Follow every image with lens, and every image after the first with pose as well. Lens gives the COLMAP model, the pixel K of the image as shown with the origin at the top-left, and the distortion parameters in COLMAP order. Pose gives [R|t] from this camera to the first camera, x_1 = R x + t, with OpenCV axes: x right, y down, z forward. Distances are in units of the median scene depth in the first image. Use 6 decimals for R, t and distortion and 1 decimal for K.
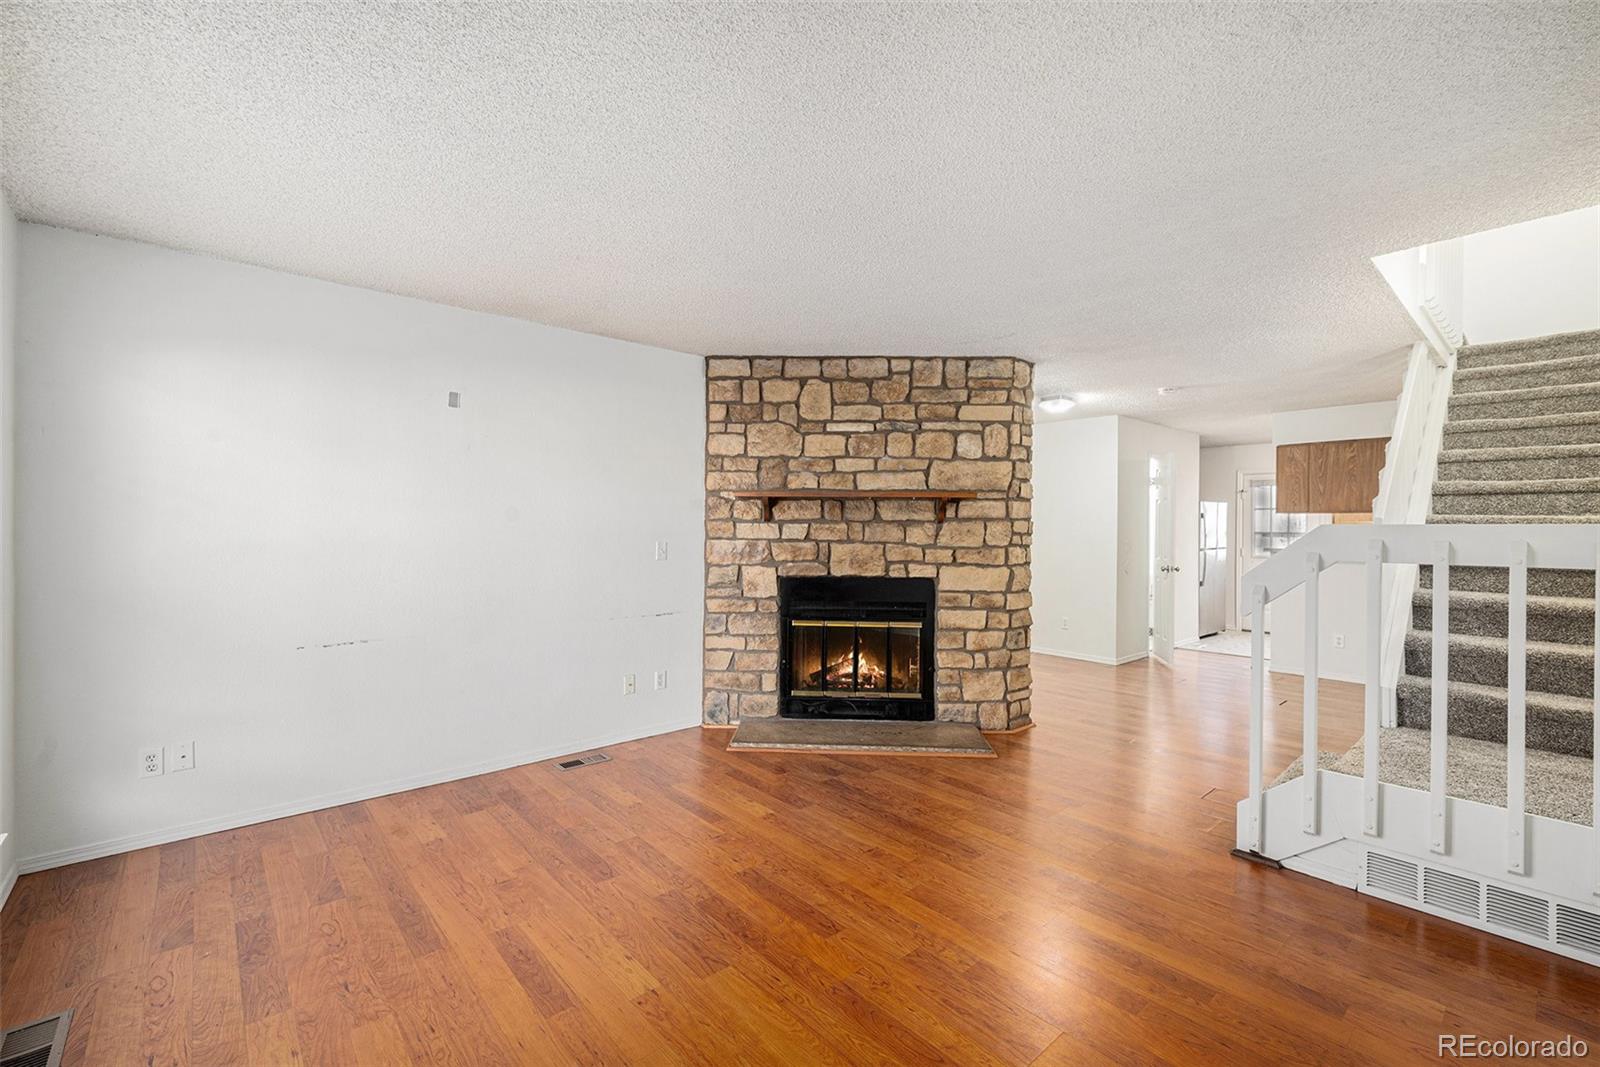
lens RADIAL K [[673.8, 0, 802.2], [0, 673.8, 534.6], [0, 0, 1]] dist [-0.000714, 0.000103]
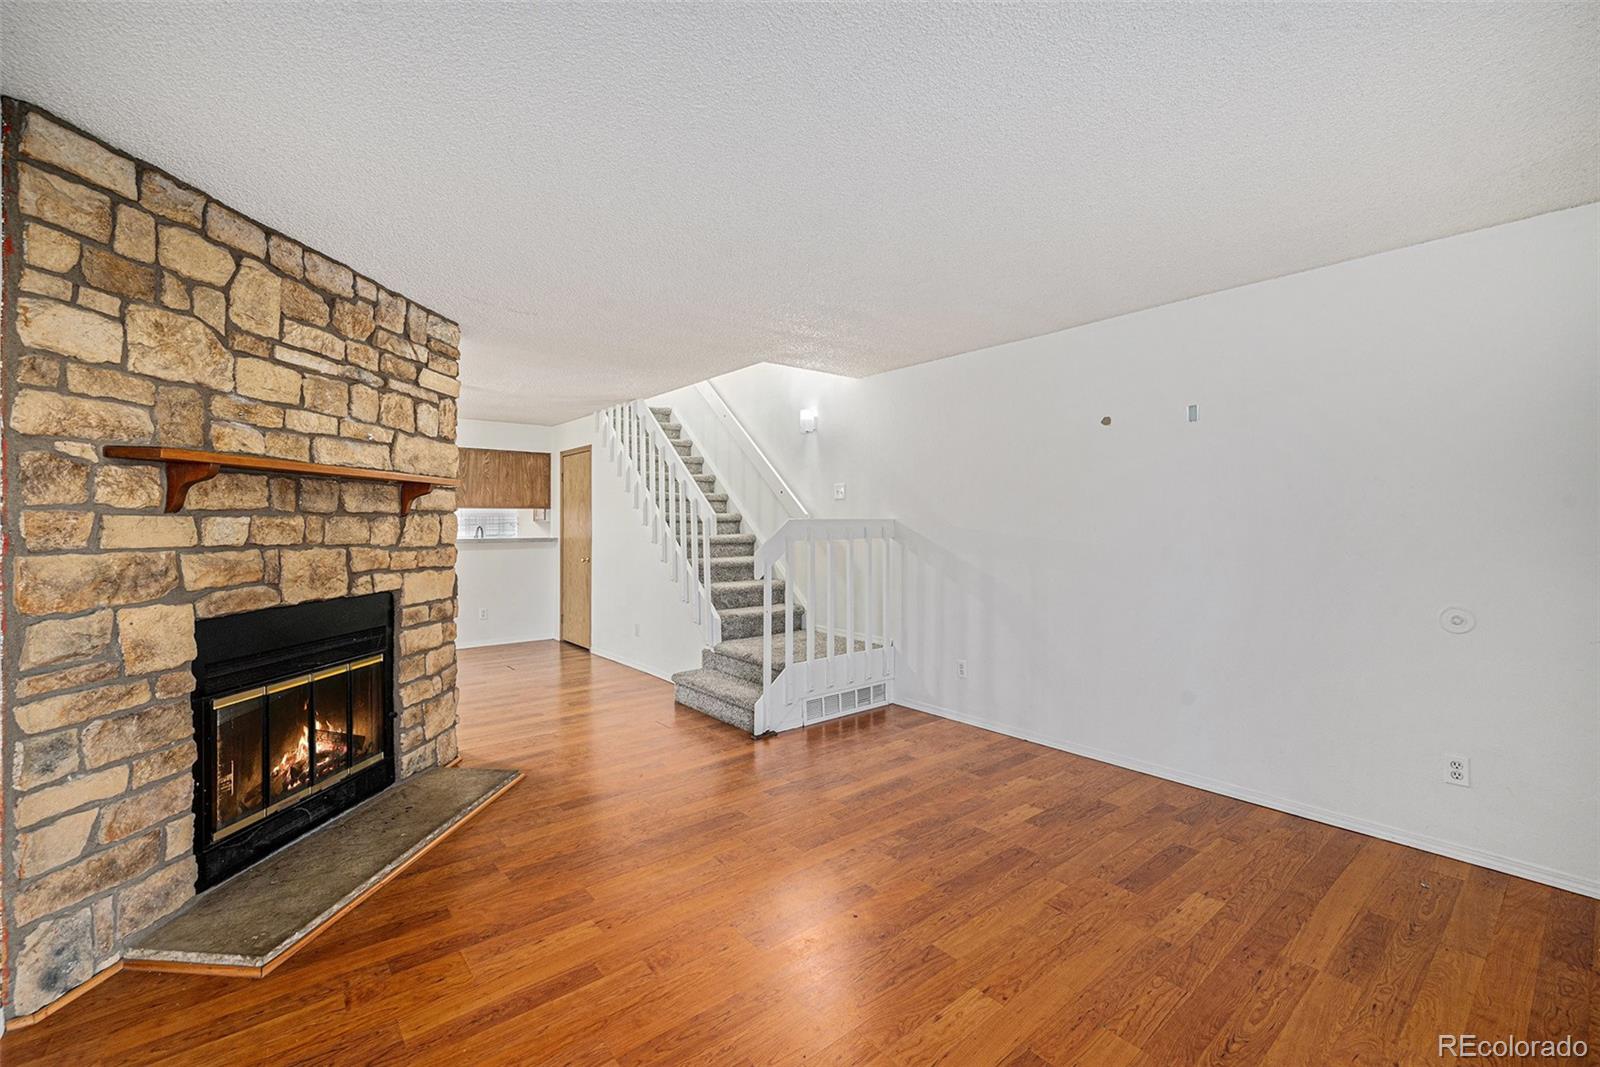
lens RADIAL K [[673.8, 0, 786.9], [0, 673.8, 523.0], [0, 0, 1]] dist [-0.000714, 0.000103]
pose [[0.048272, -0.007185, 0.998808, -0.524778], [0.011297, 0.999914, 0.006647, -0.009900], [-0.998770, 0.010963, 0.048349, 0.530541]]
